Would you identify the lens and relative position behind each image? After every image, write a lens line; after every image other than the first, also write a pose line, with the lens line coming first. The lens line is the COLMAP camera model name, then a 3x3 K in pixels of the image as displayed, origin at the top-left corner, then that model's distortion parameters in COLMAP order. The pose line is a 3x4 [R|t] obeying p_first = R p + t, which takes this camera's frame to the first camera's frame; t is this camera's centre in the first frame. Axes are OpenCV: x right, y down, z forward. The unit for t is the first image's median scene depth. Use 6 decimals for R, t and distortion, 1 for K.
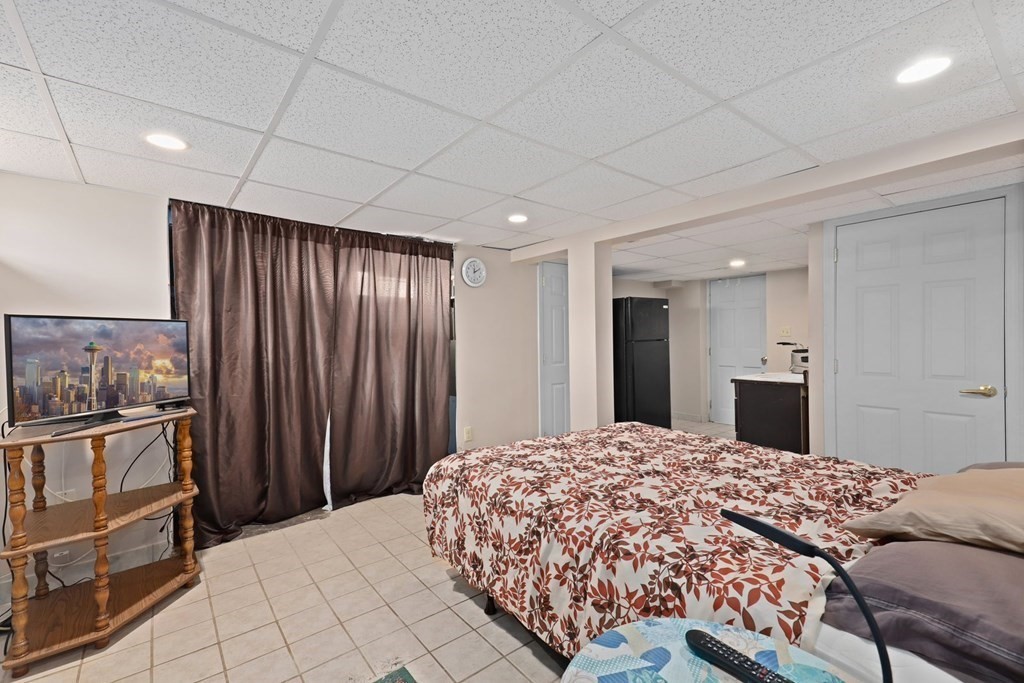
lens RADIAL K [[452.0, 0, 511.6], [0, 452.0, 341.3], [0, 0, 1]] dist [0.046008, 0.000306]
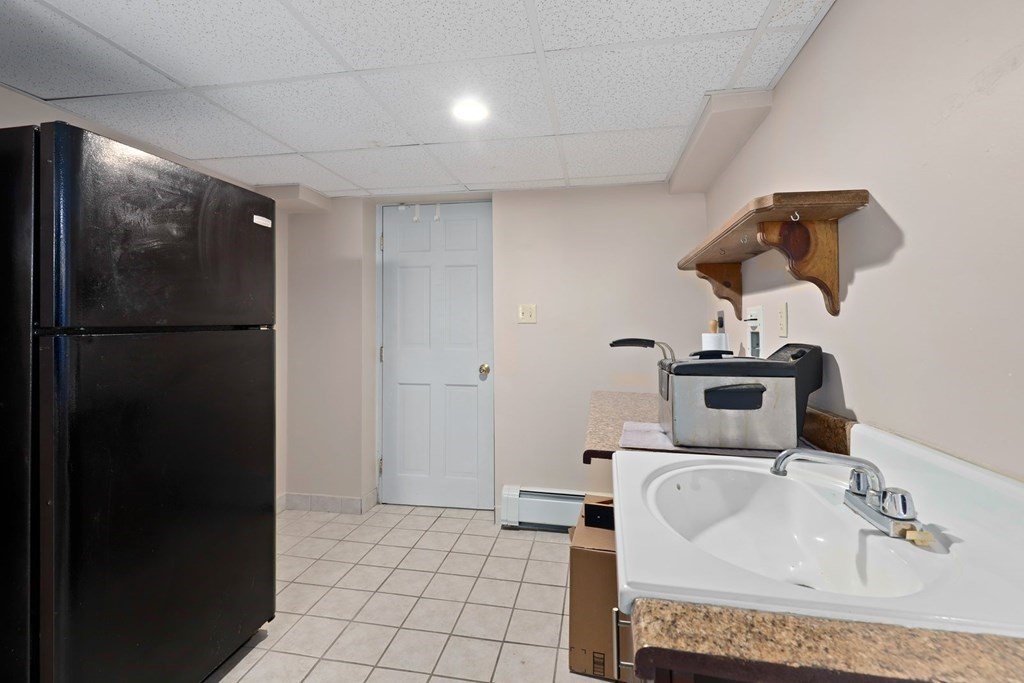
lens RADIAL K [[463.5, 0, 509.8], [0, 463.5, 331.1], [0, 0, 1]] dist [0.009131, -0.003584]
pose [[0.751949, 0.011050, 0.659129, 0.471102], [-0.008207, 0.999939, -0.007400, -0.000178], [-0.659171, 0.000155, 0.751993, 1.190638]]
